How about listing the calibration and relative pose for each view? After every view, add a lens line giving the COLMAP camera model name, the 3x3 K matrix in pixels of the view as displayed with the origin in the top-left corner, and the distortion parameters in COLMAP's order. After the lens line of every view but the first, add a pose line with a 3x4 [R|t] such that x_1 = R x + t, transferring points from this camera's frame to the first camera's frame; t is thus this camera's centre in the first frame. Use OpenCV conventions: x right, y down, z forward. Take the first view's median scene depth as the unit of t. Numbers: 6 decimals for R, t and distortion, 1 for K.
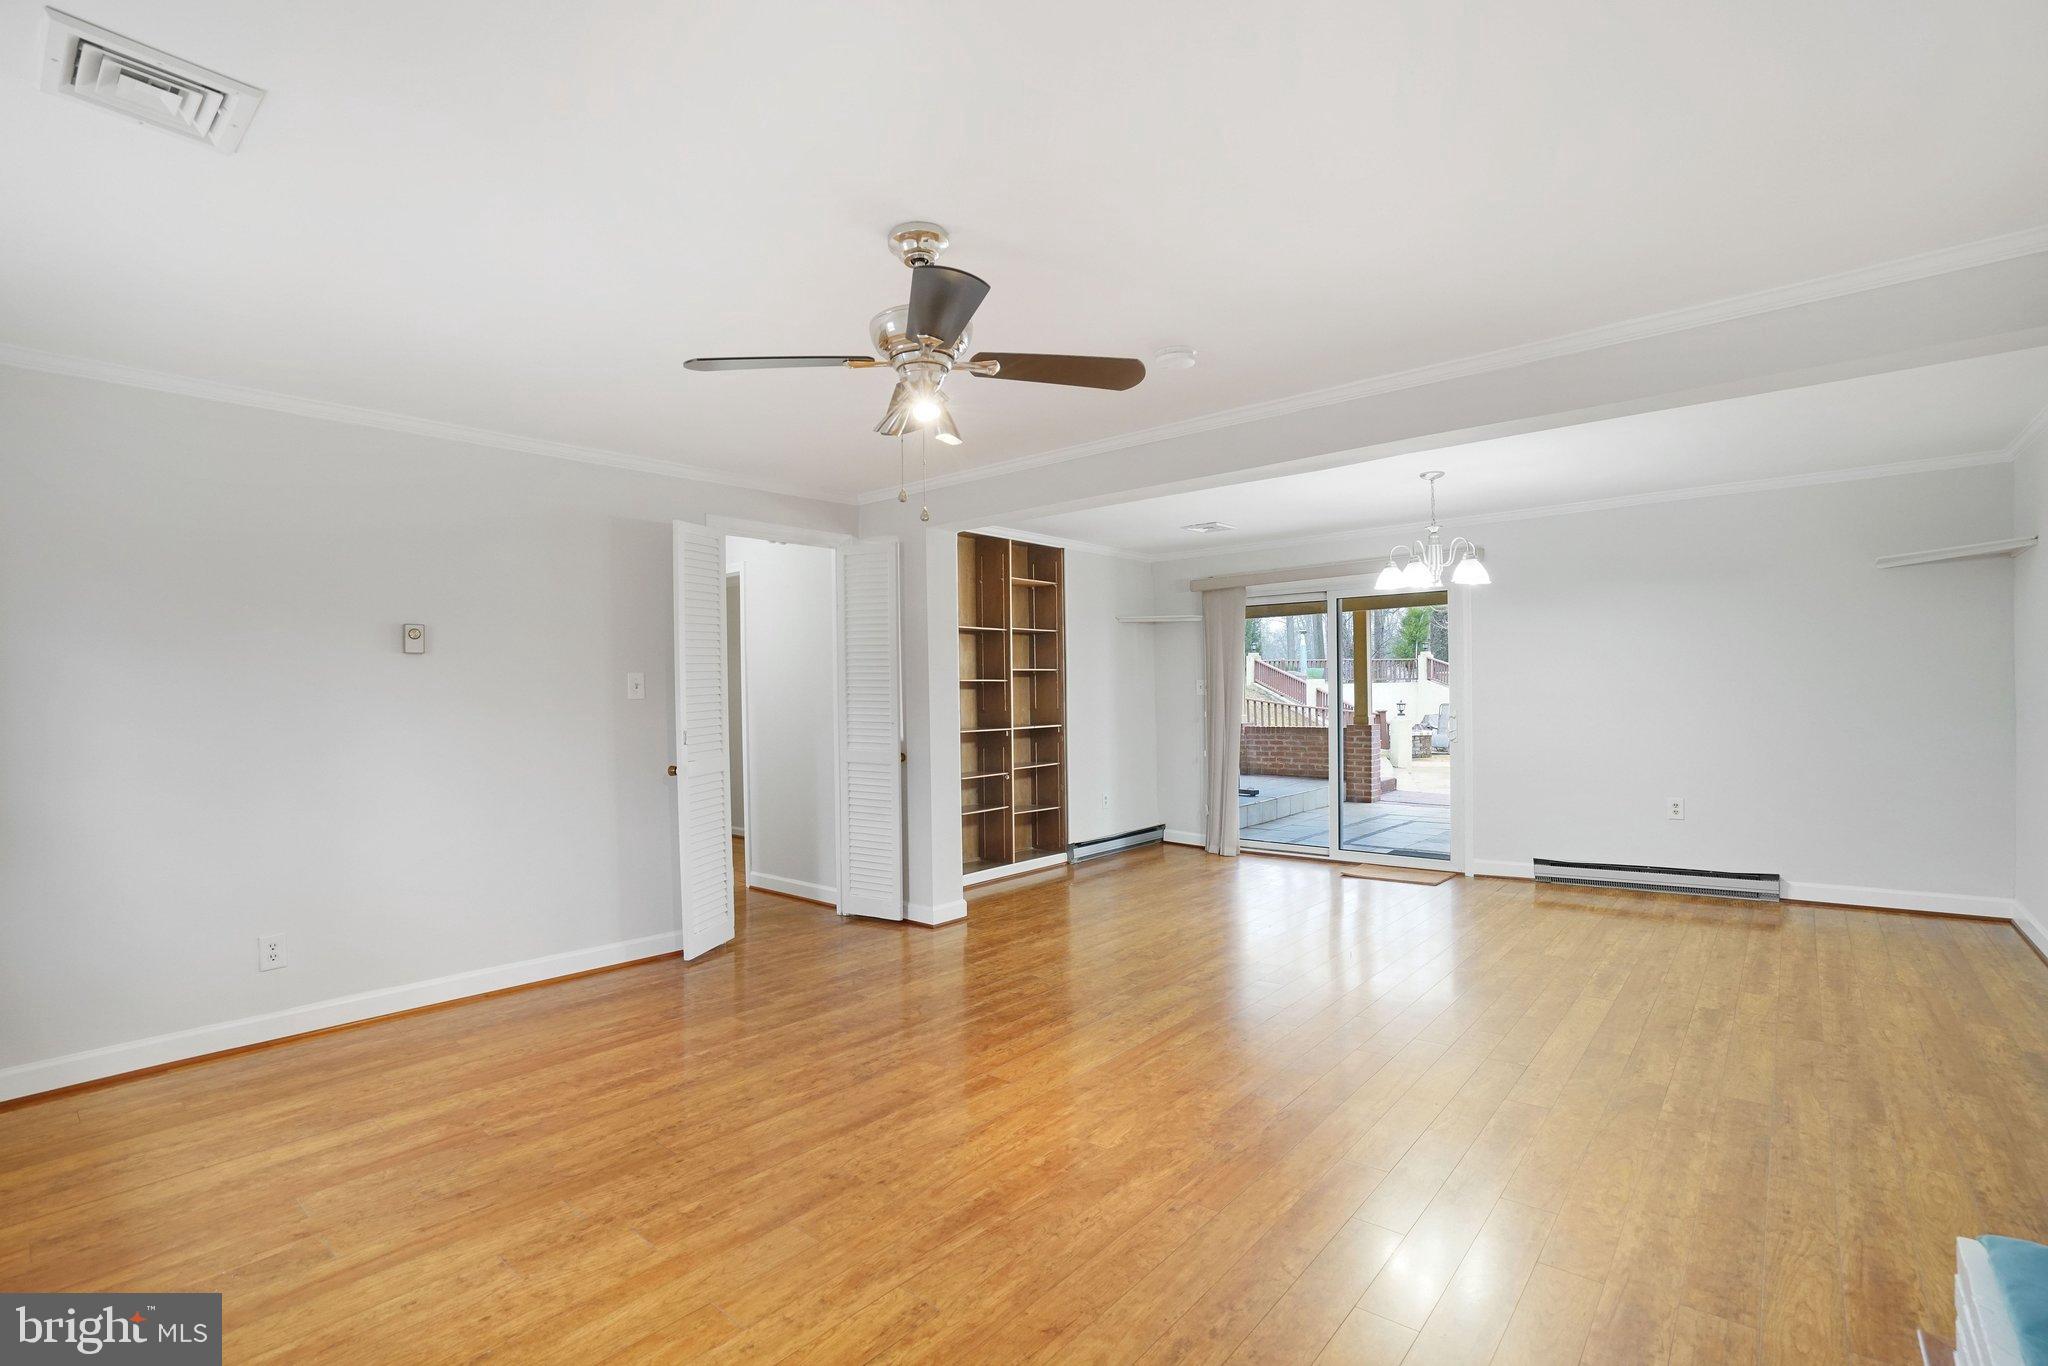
lens RADIAL K [[941.0, 0, 997.8], [0, 941.0, 691.2], [0, 0, 1]] dist [-0.071435, 0.028017]
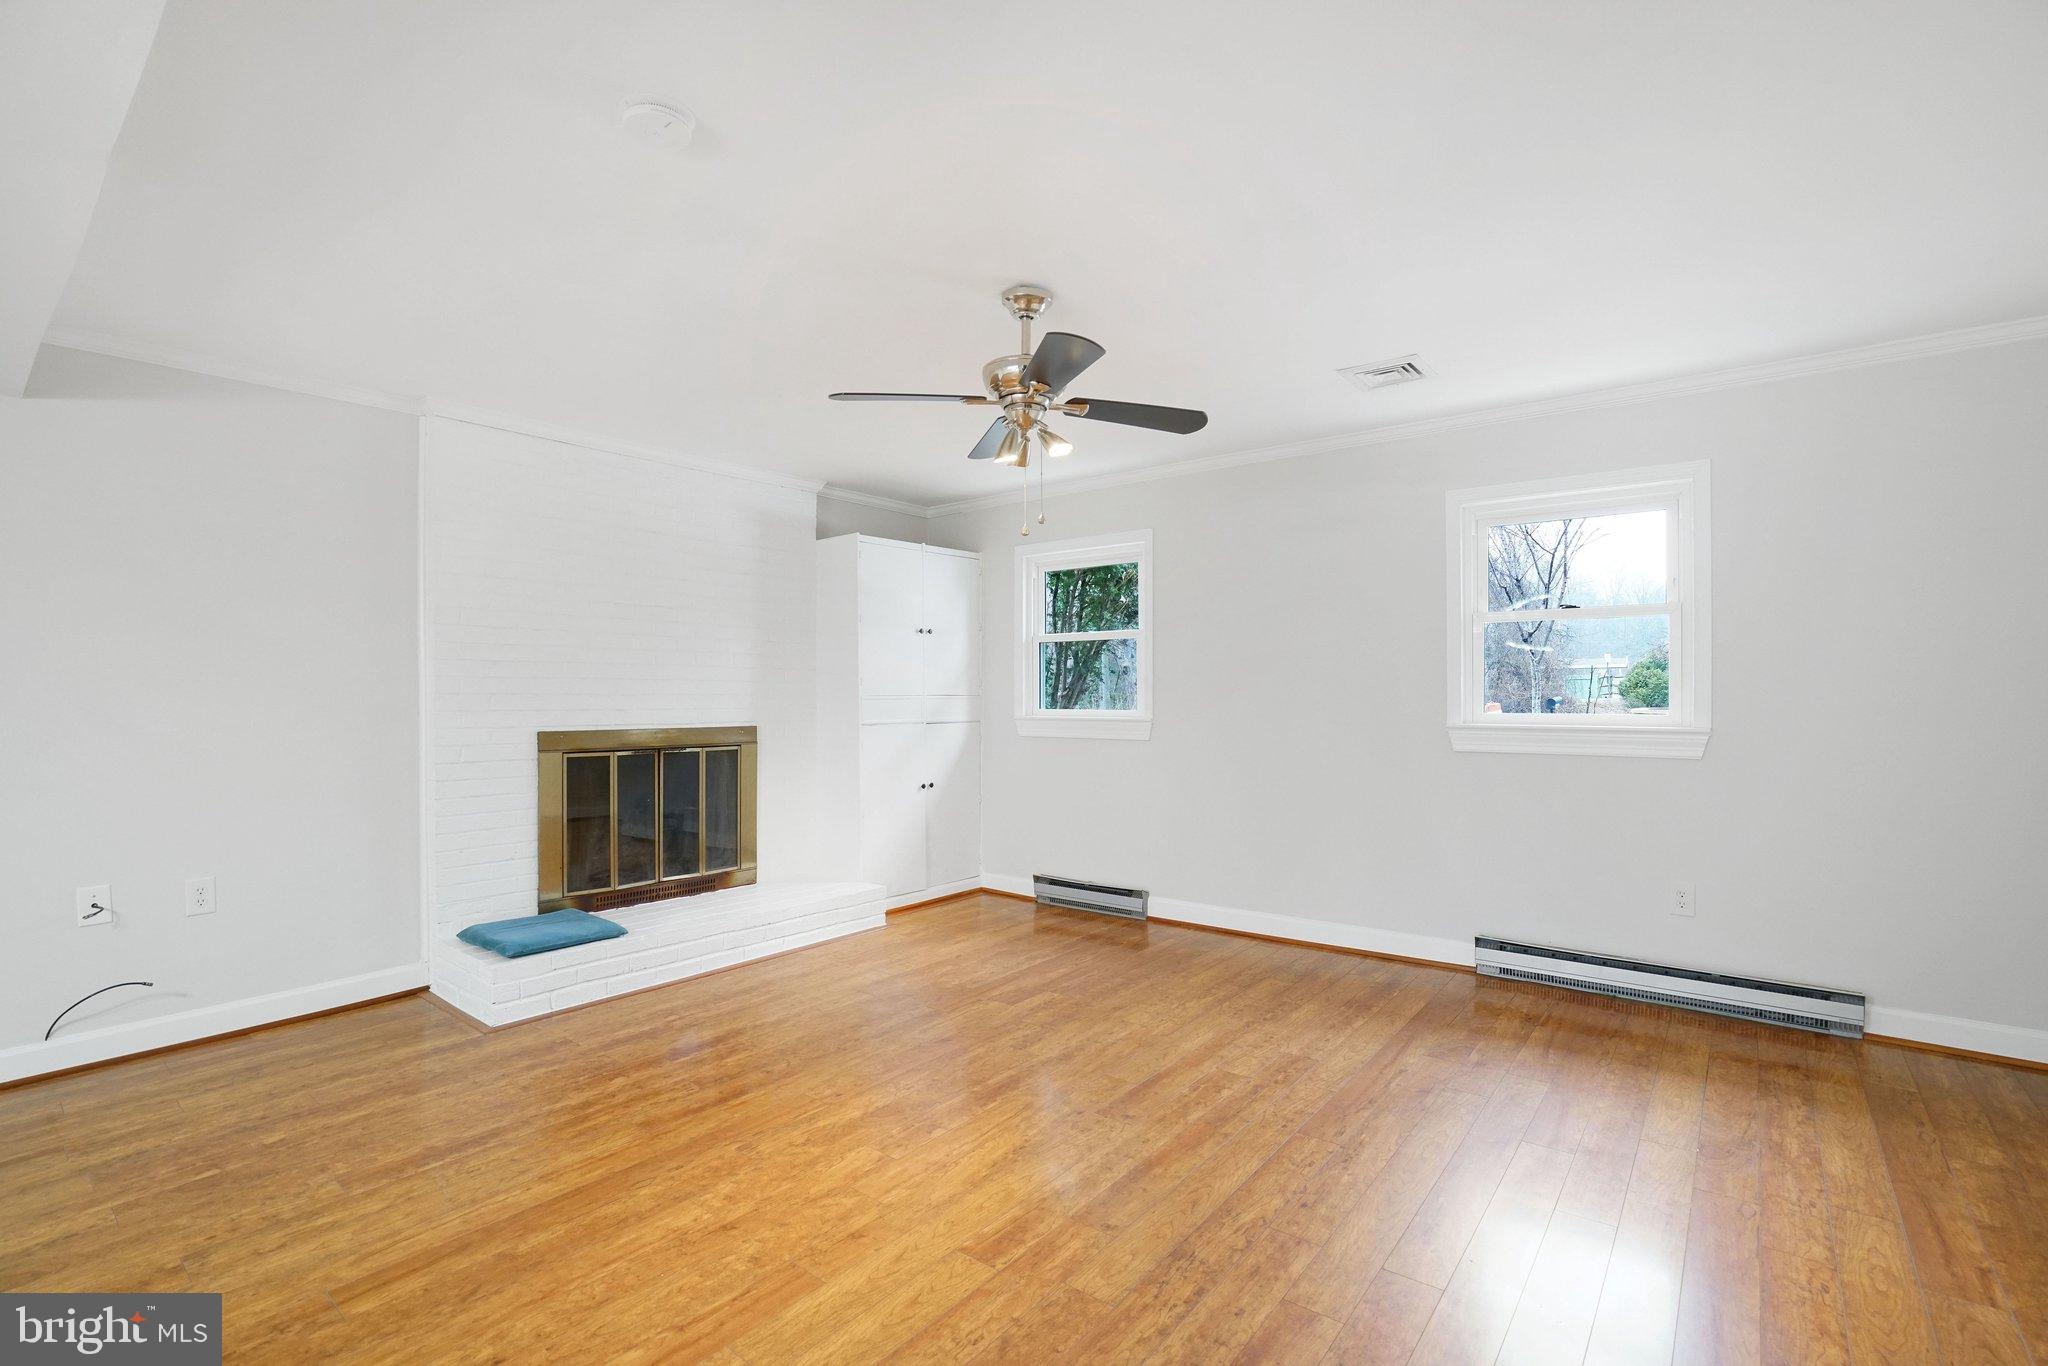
lens RADIAL K [[937.8, 0, 1012.2], [0, 937.8, 698.4], [0, 0, 1]] dist [-0.059664, 0.020082]
pose [[-0.998930, 0.020830, -0.041279, -0.005610], [0.020738, 0.999781, 0.002665, 0.017687], [0.041326, 0.001806, -0.999144, 1.840621]]
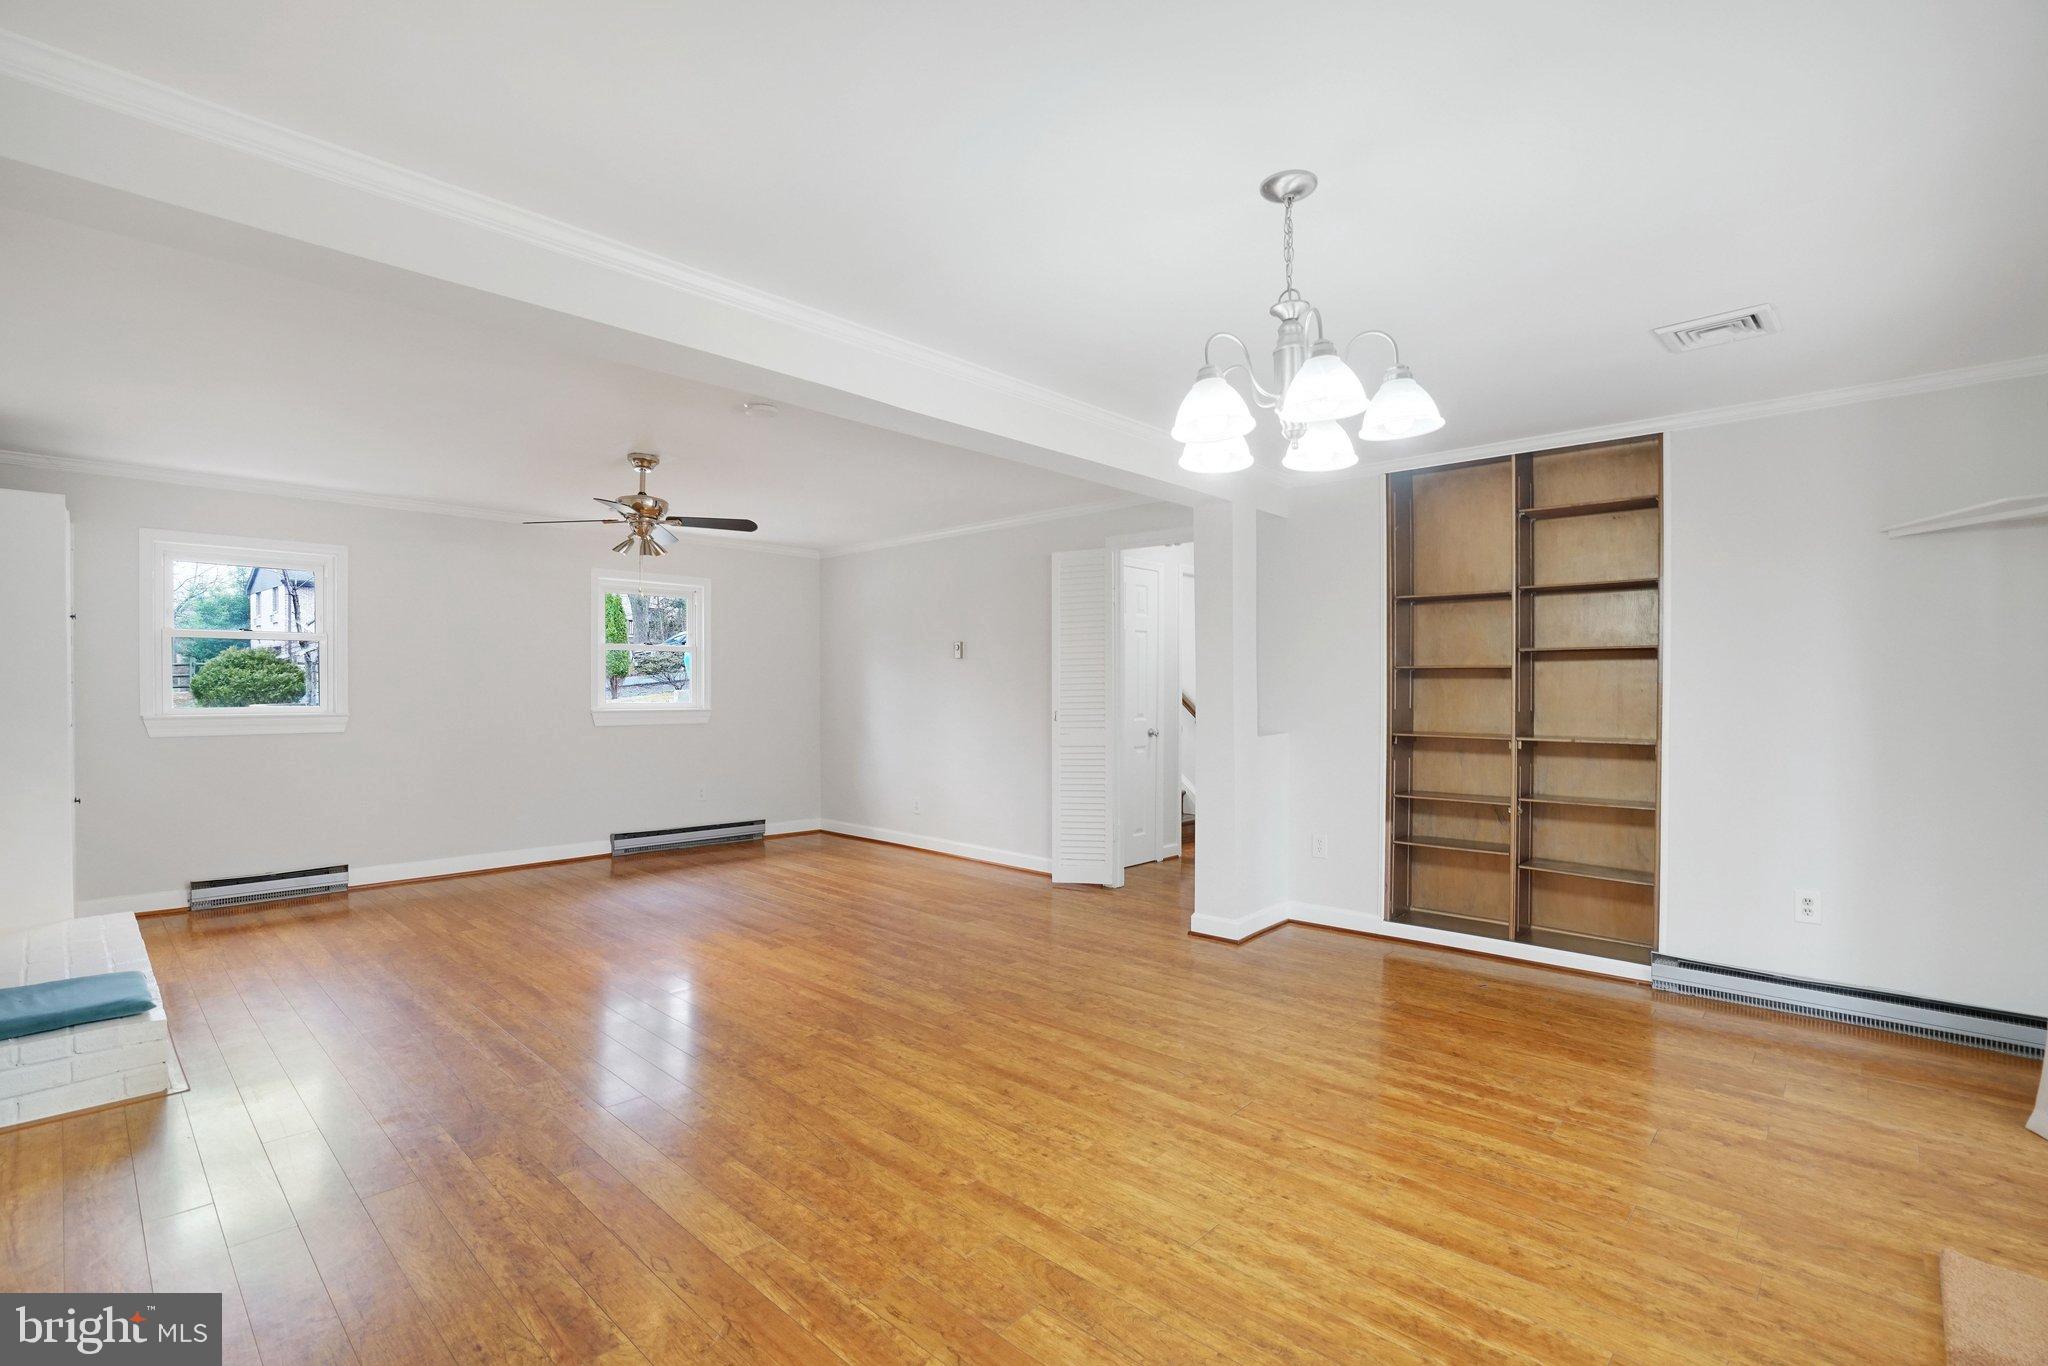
lens RADIAL K [[928.3, 0, 993.9], [0, 928.3, 692.6], [0, 0, 1]] dist [-0.059351, 0.018223]
pose [[-0.049476, 0.021190, -0.998551, 1.592272], [0.003061, 0.999773, 0.021064, -0.018161], [0.998771, -0.002015, -0.049530, 1.570560]]
